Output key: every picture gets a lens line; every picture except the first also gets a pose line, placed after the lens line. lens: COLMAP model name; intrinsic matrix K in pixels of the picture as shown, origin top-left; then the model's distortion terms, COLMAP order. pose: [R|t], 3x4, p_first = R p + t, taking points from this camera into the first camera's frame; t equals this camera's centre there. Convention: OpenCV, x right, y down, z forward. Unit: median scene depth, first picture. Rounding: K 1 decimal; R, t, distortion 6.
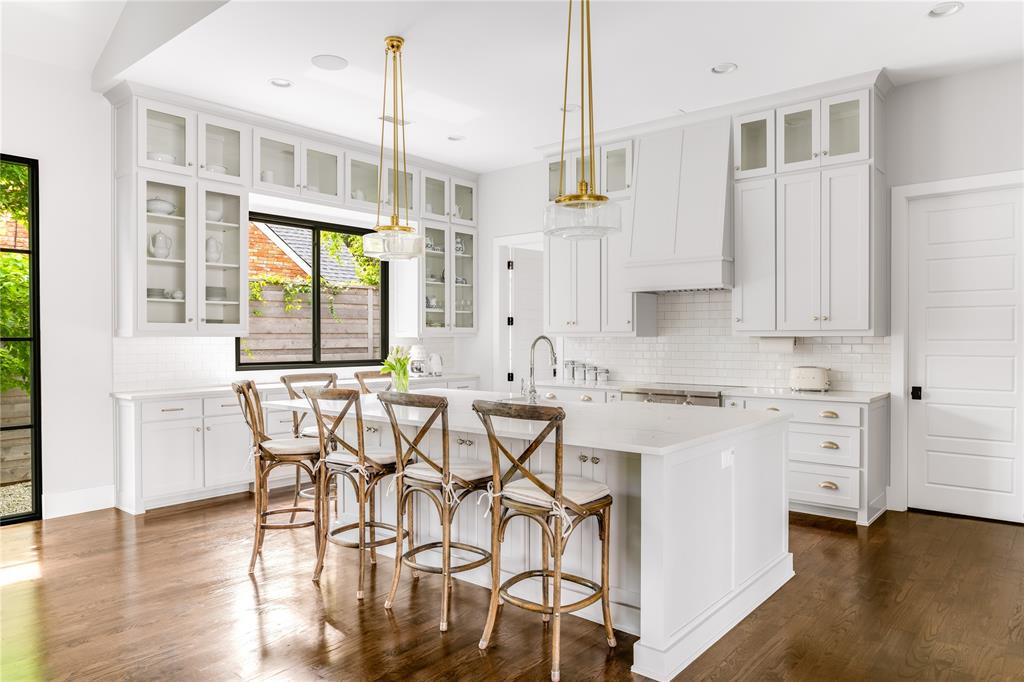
lens RADIAL K [[676.3, 0, 513.1], [0, 676.3, 344.8], [0, 0, 1]] dist [0.044548, 0.003925]
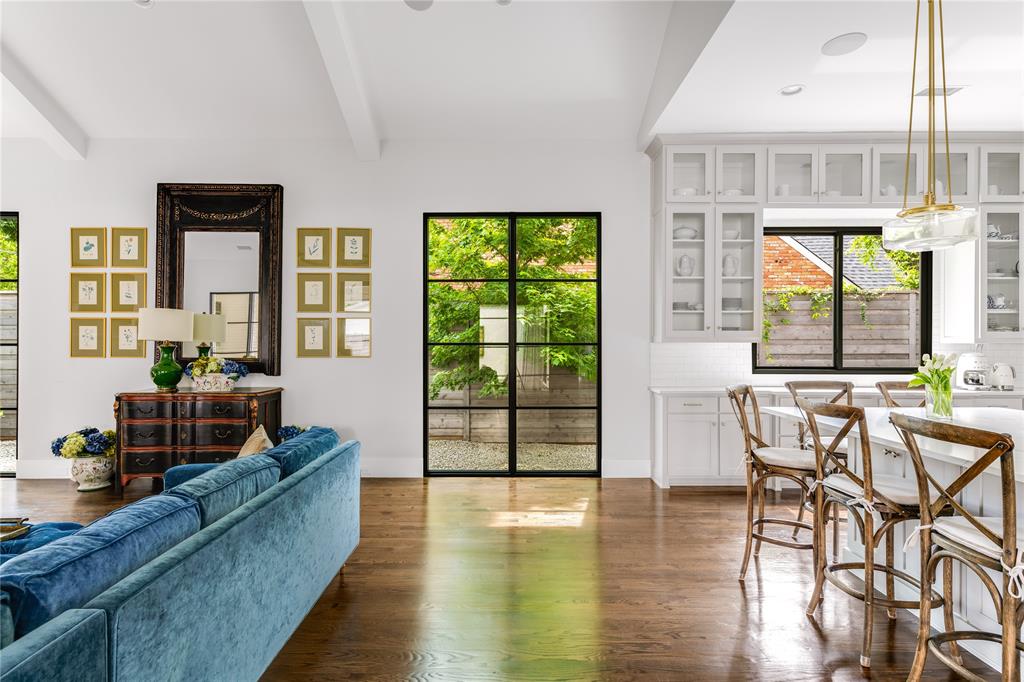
lens RADIAL K [[520.8, 0, 512.4], [0, 520.8, 344.4], [0, 0, 1]] dist [0.011740, -0.001899]
pose [[0.643127, 0.004135, -0.765749, -0.012355], [-0.010483, 0.999939, -0.003405, -0.002320], [0.765688, 0.010217, 0.643131, 0.192537]]
